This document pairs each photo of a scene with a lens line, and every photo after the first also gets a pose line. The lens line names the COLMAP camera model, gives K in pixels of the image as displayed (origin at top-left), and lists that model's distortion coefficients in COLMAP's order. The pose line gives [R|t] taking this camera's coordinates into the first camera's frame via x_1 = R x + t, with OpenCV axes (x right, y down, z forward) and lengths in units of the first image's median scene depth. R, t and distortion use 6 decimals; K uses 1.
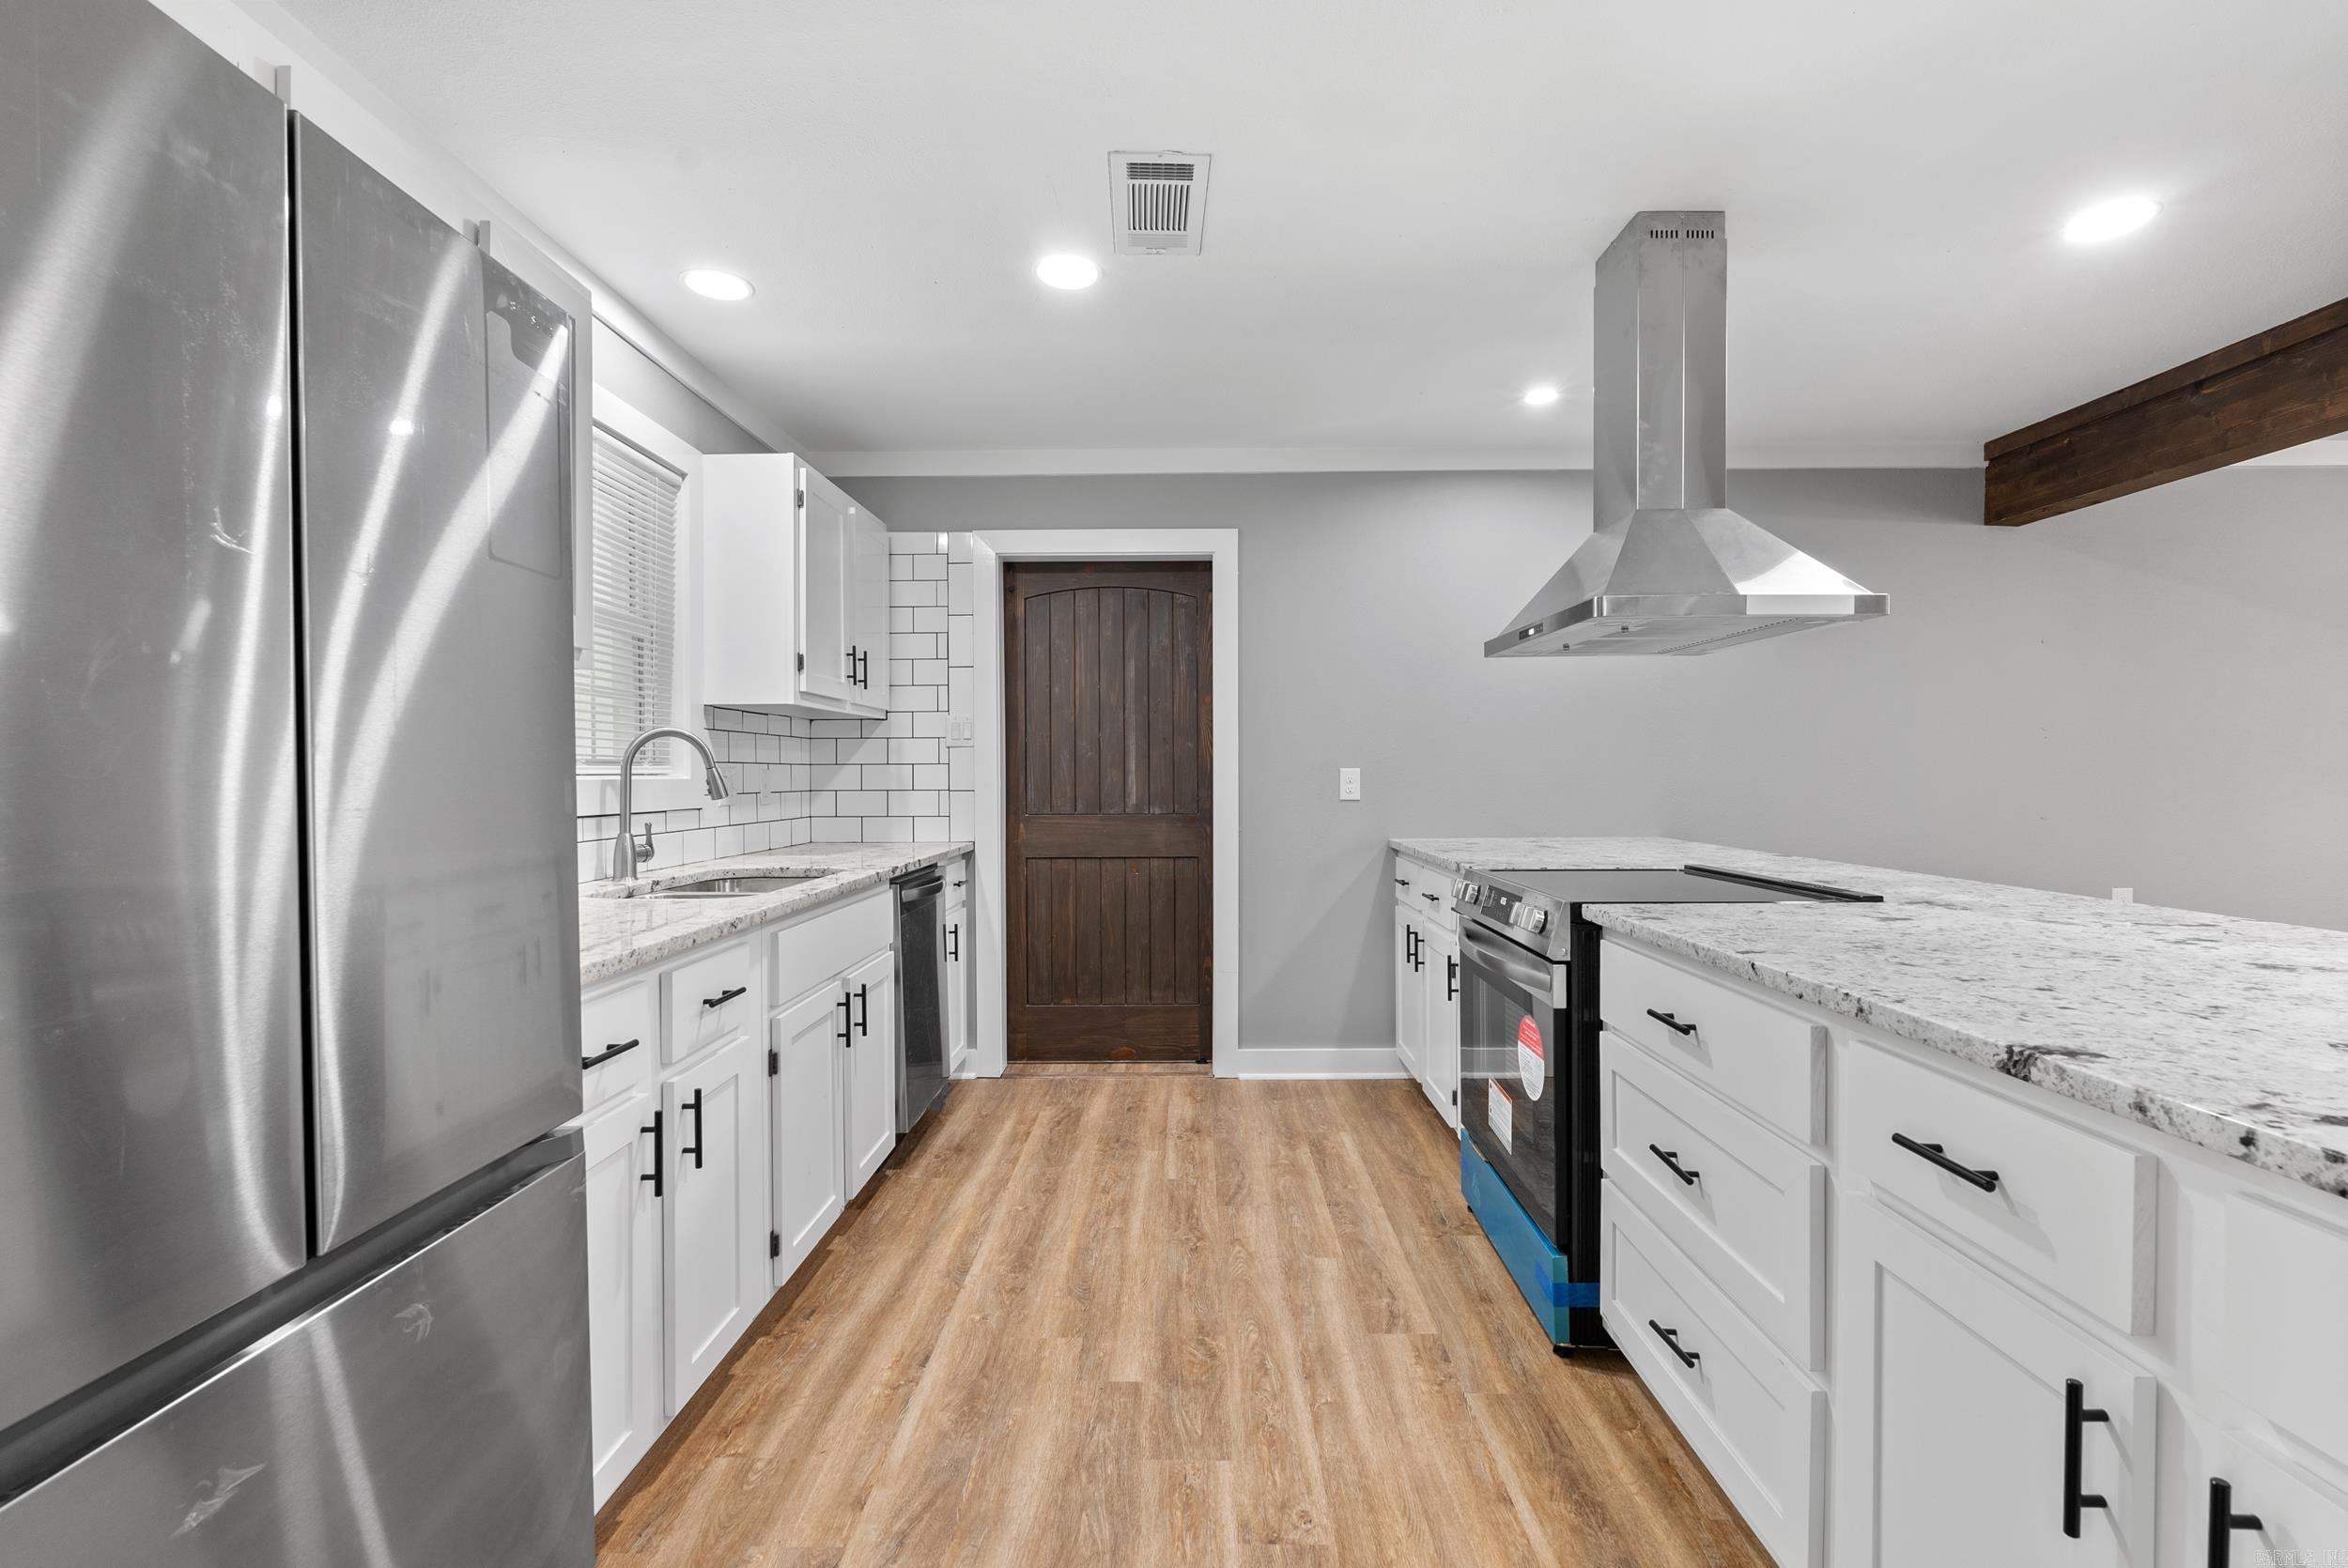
lens RADIAL K [[1031.5, 0, 1177.0], [0, 1031.5, 783.3], [0, 0, 1]] dist [-0.006838, 0.000927]
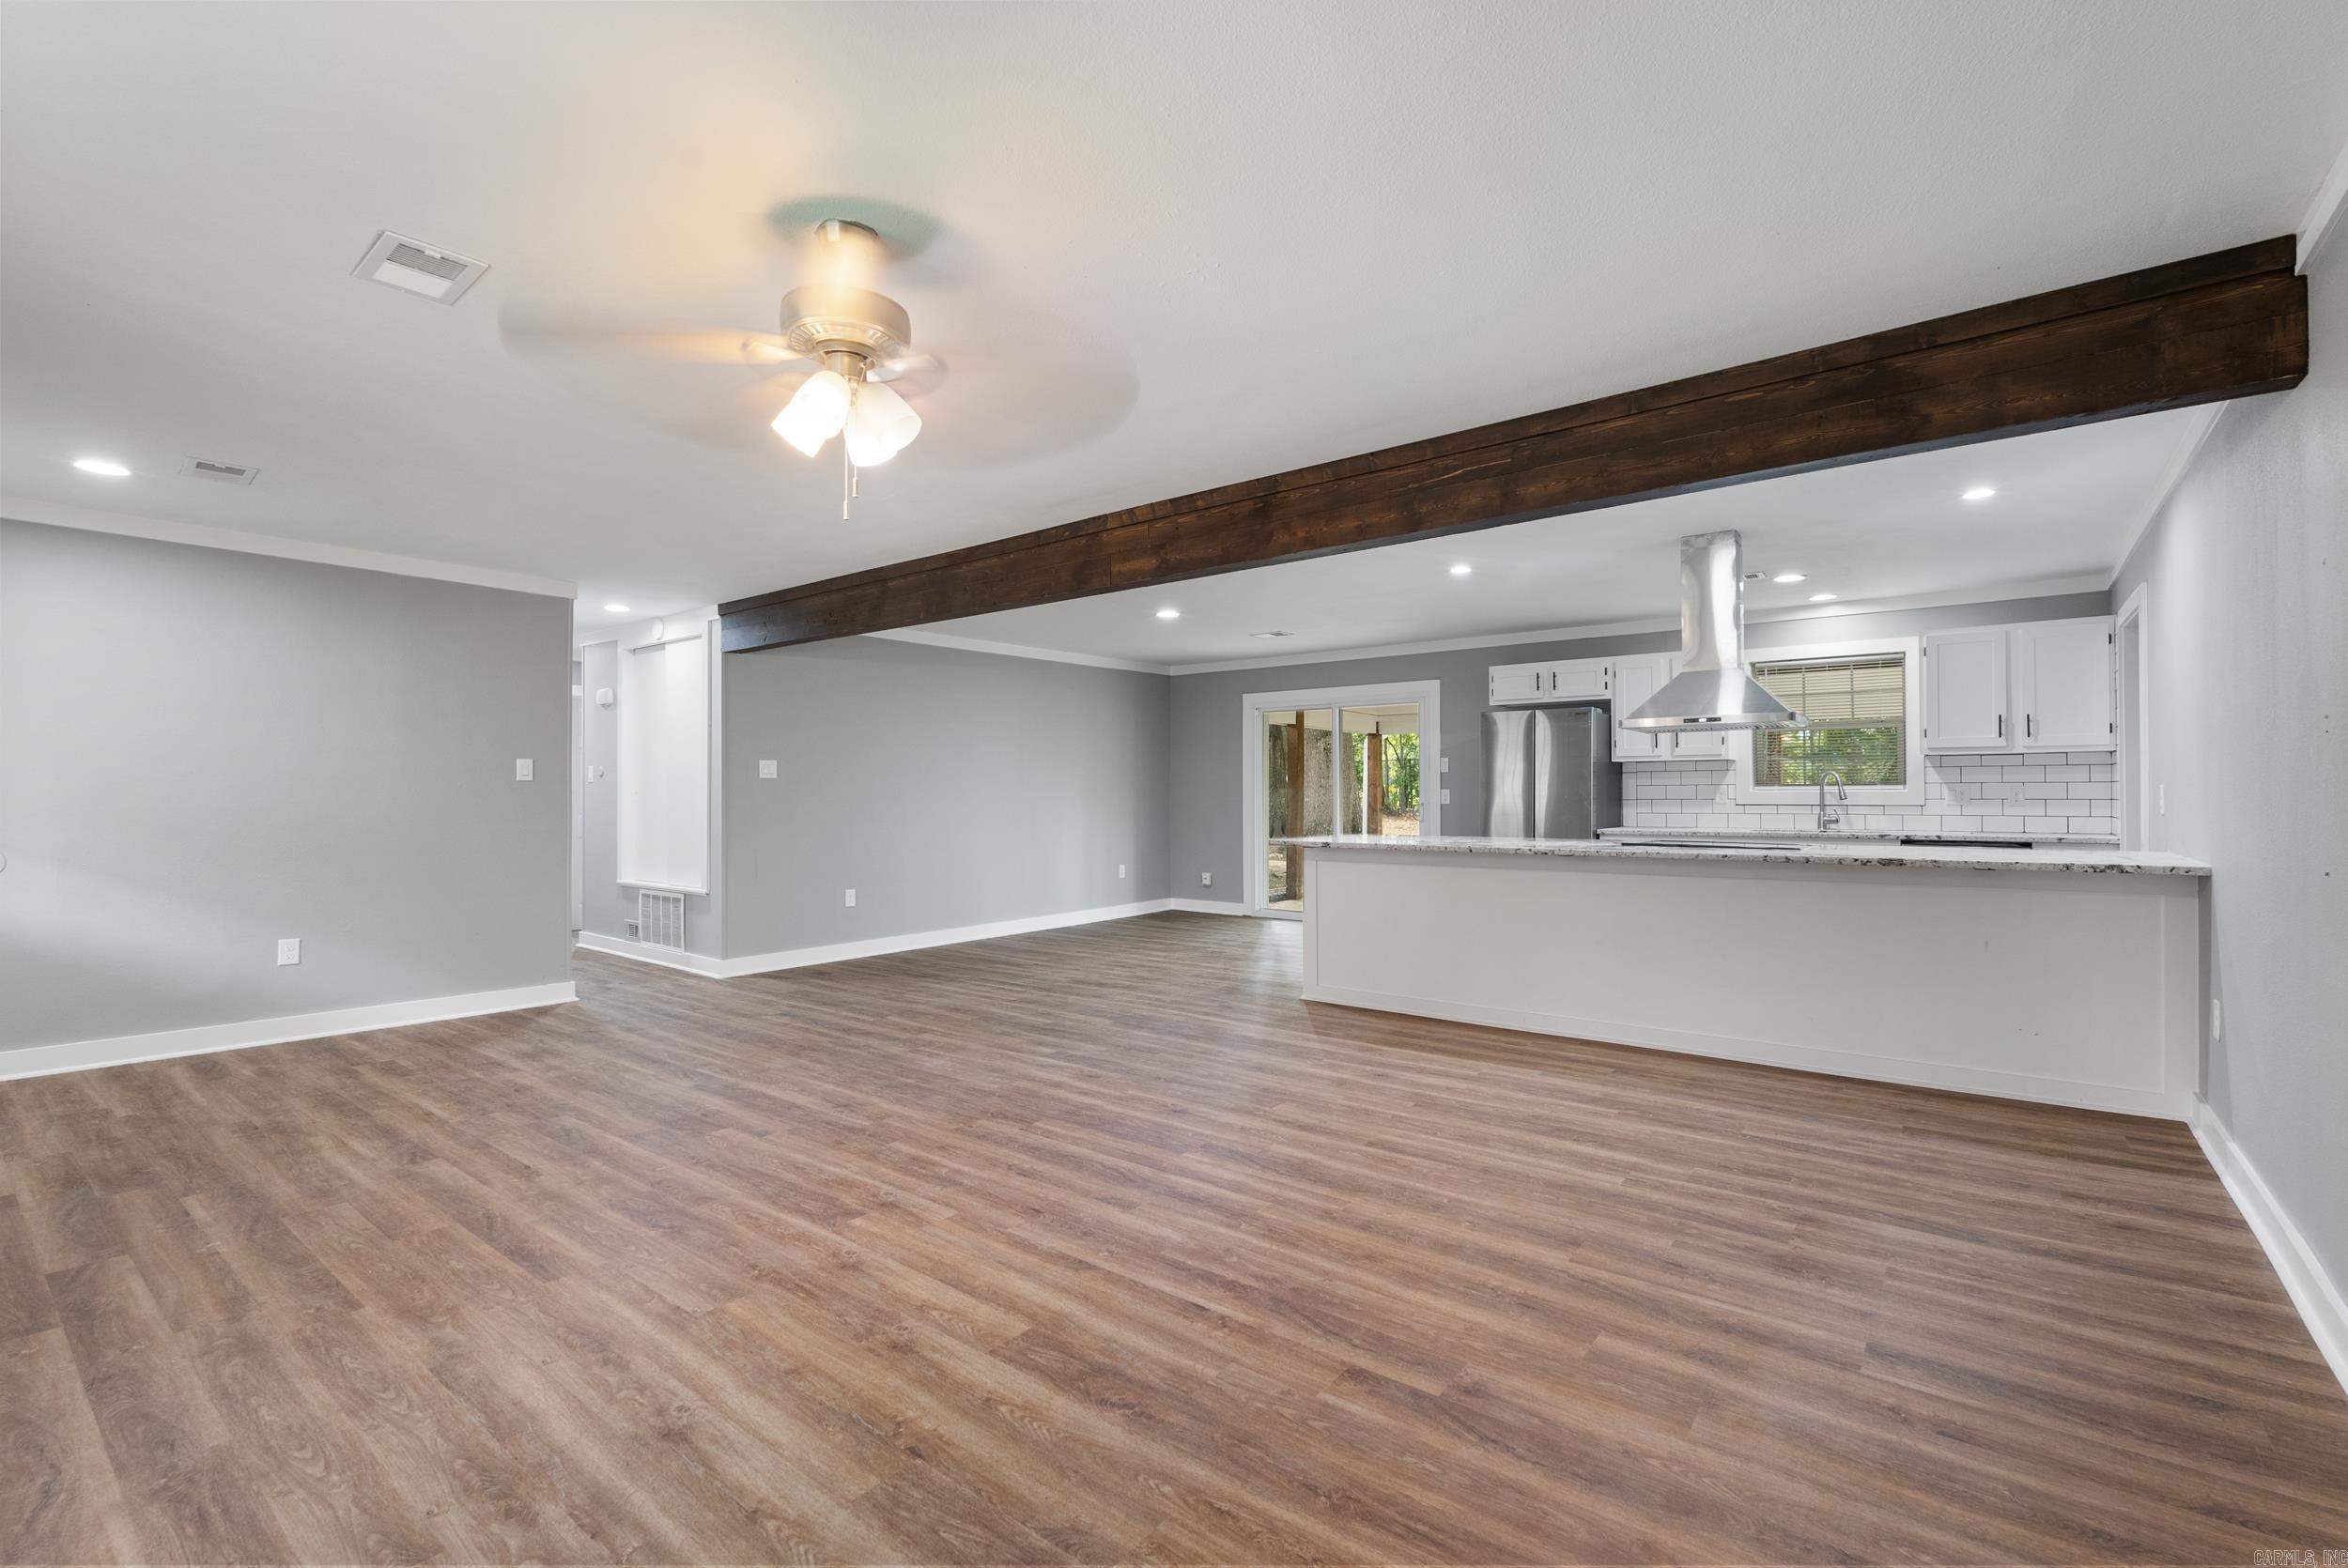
lens RADIAL K [[1031.5, 0, 1177.0], [0, 1031.5, 783.3], [0, 0, 1]] dist [-0.006838, 0.000927]
pose [[-0.608538, -0.001009, -0.793524, 3.392335], [-0.000955, 0.999999, -0.000539, -0.028873], [0.793524, 0.000430, -0.608538, 1.715440]]
